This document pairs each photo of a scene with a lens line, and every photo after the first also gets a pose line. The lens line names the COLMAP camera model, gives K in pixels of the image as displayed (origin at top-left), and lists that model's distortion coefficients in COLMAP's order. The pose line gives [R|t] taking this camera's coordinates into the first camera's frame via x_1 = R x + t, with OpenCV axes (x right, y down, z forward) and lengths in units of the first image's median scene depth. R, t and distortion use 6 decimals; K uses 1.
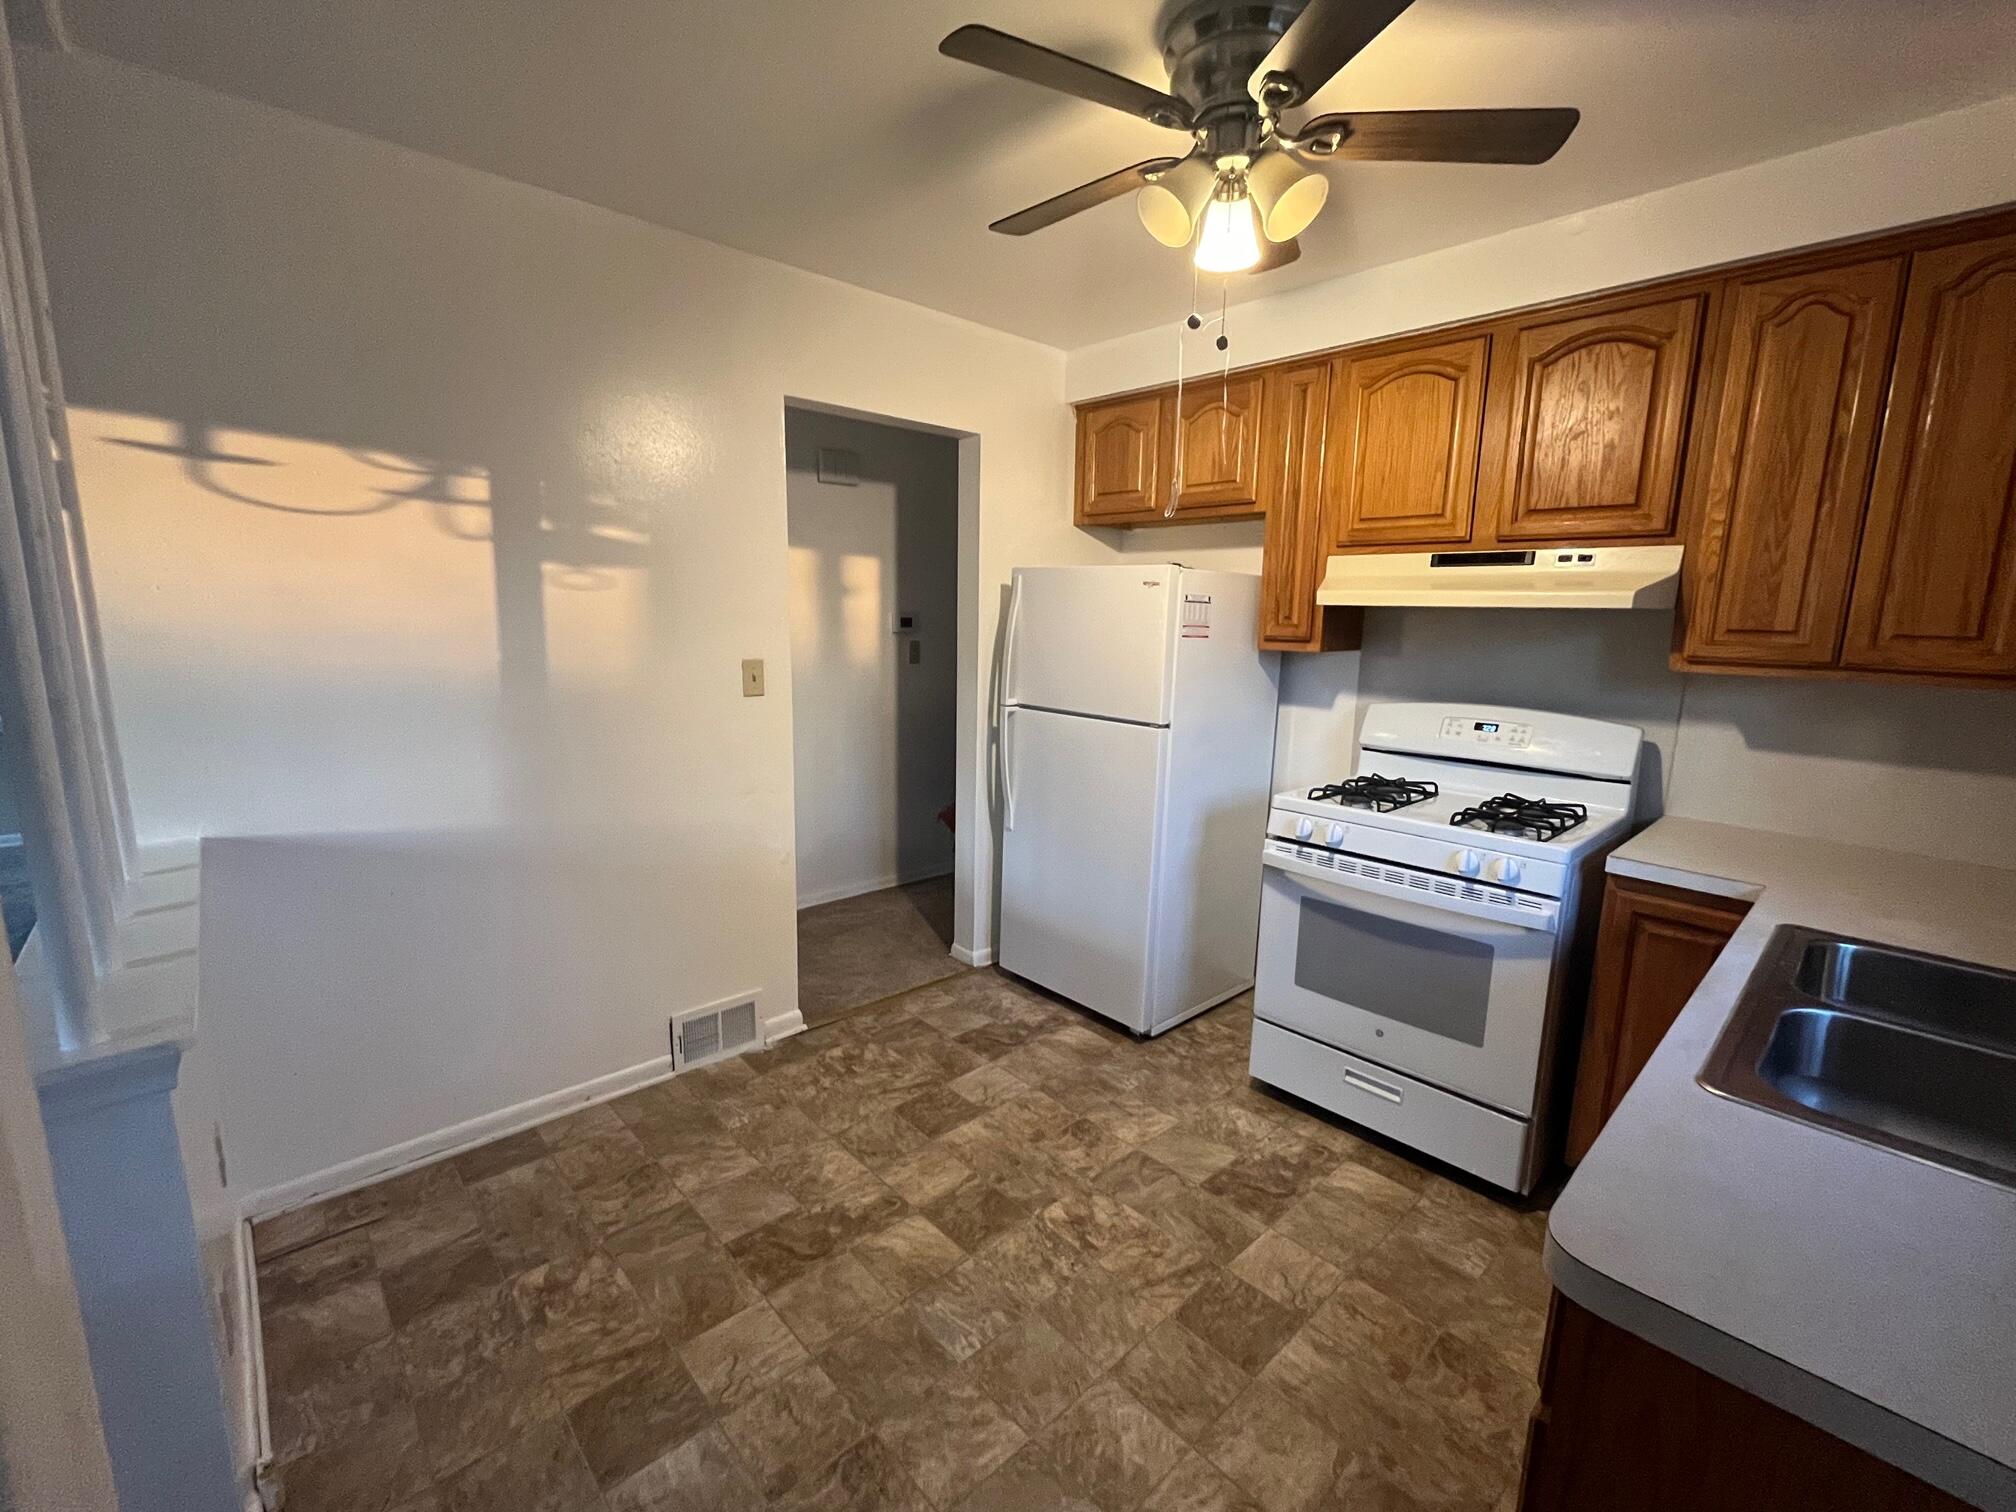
lens RADIAL K [[864.2, 0, 1006.0], [0, 864.2, 756.5], [0, 0, 1]] dist [-0.000243, 0.000120]
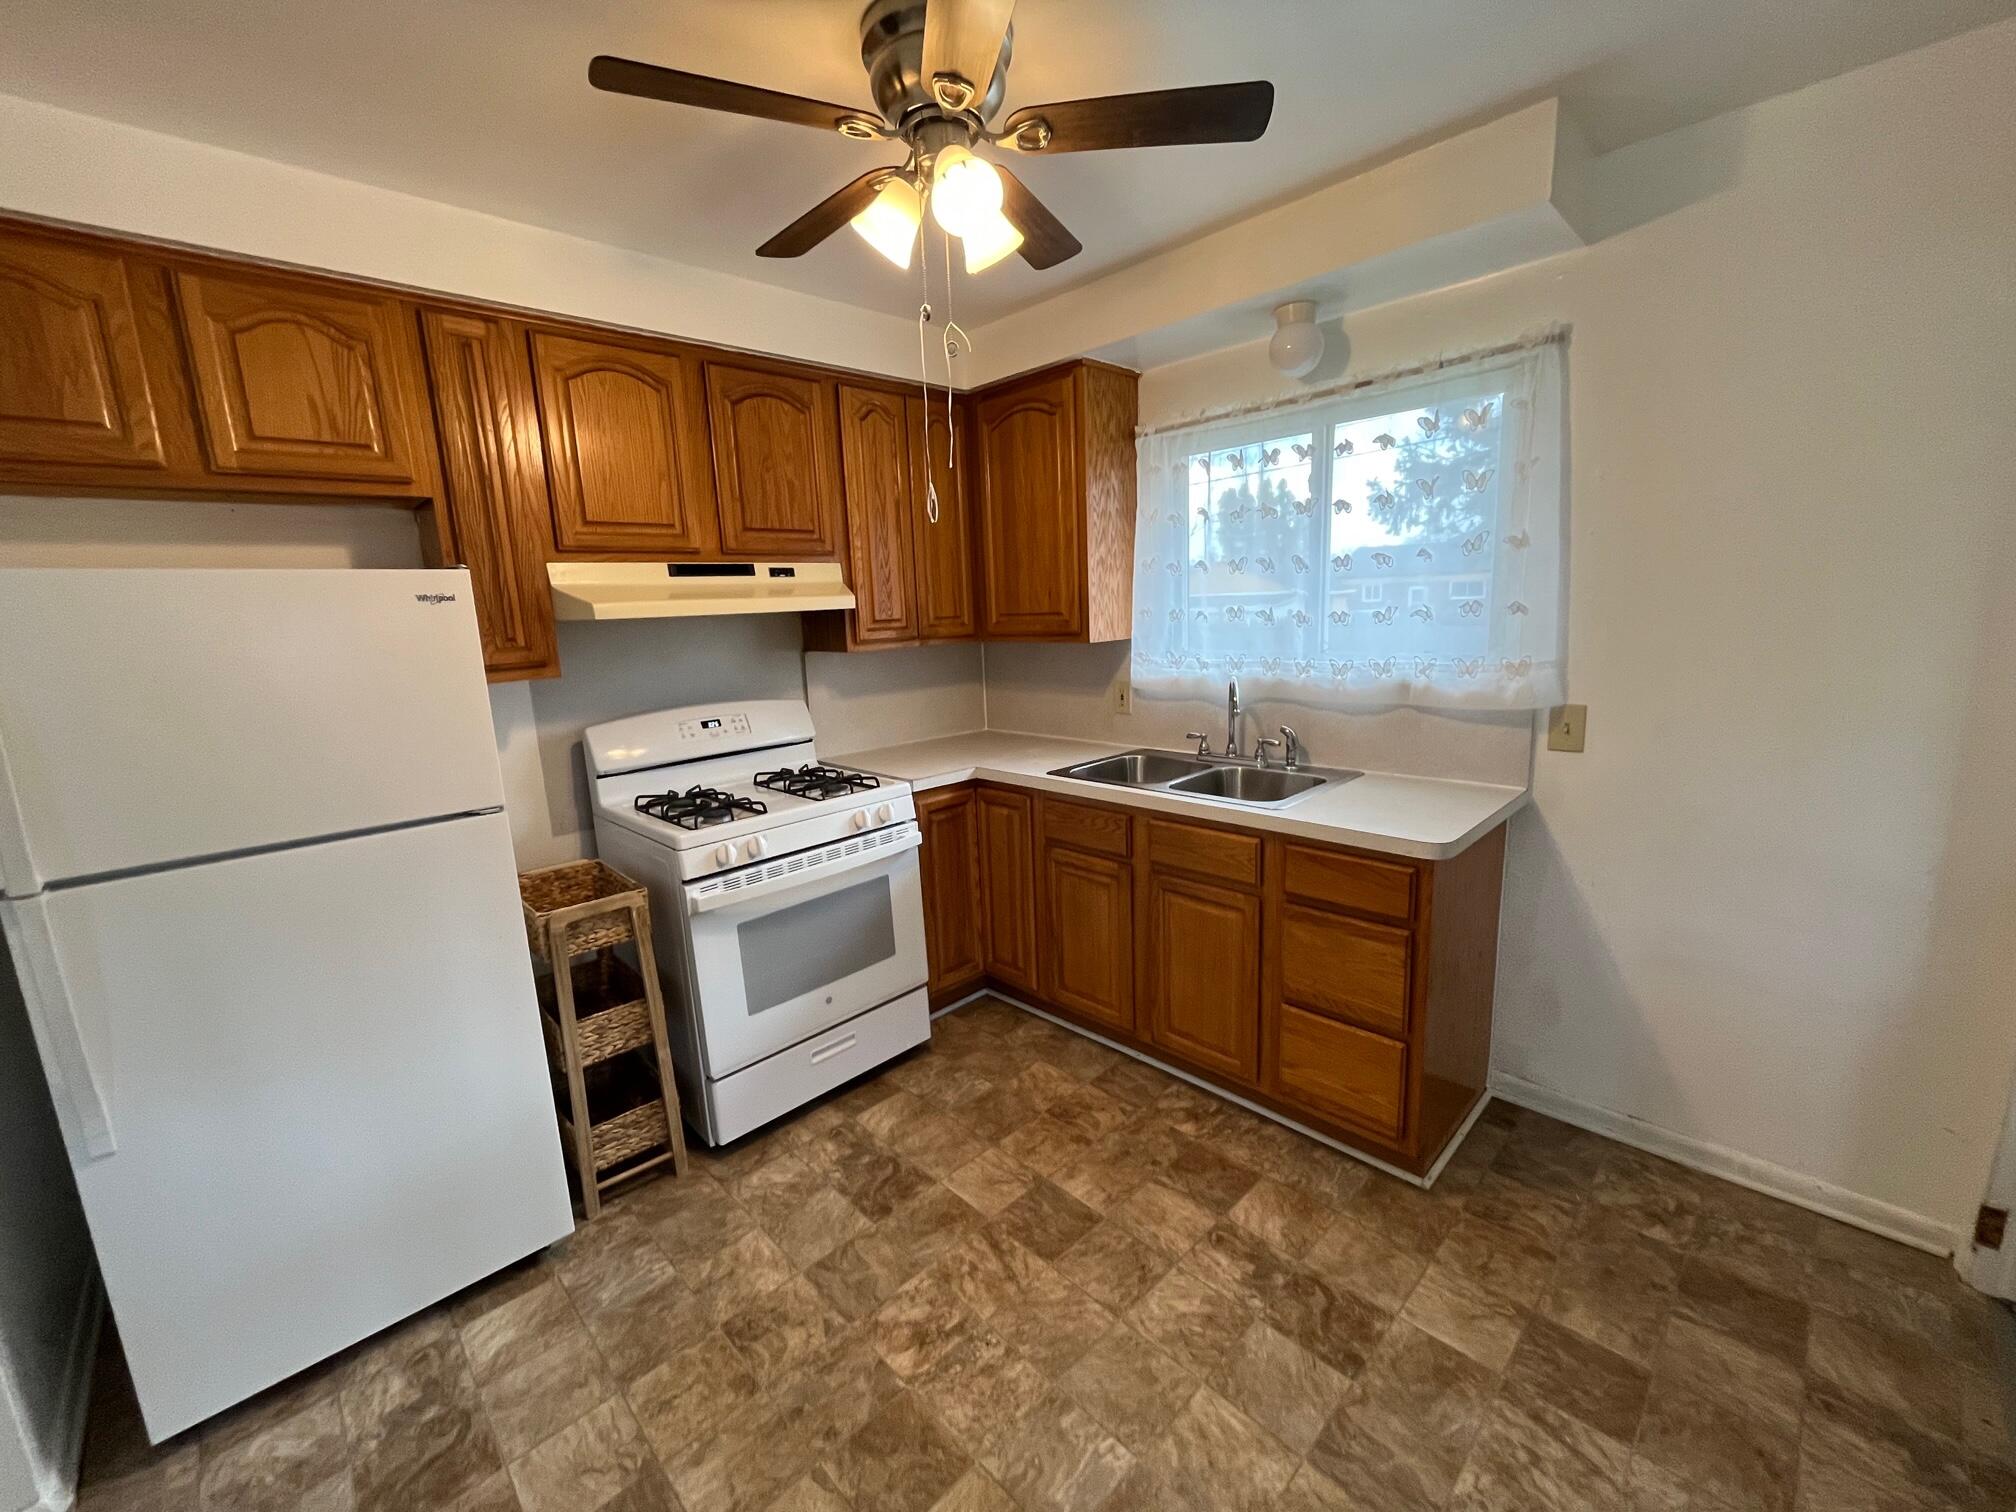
lens RADIAL K [[816.2, 0, 1003.0], [0, 816.2, 758.3], [0, 0, 1]] dist [-0.001002, -0.000308]
pose [[-0.019734, -0.207622, 0.978010, -0.585907], [0.209668, 0.955590, 0.207093, -0.160325], [-0.977574, 0.209144, 0.024674, 0.774349]]
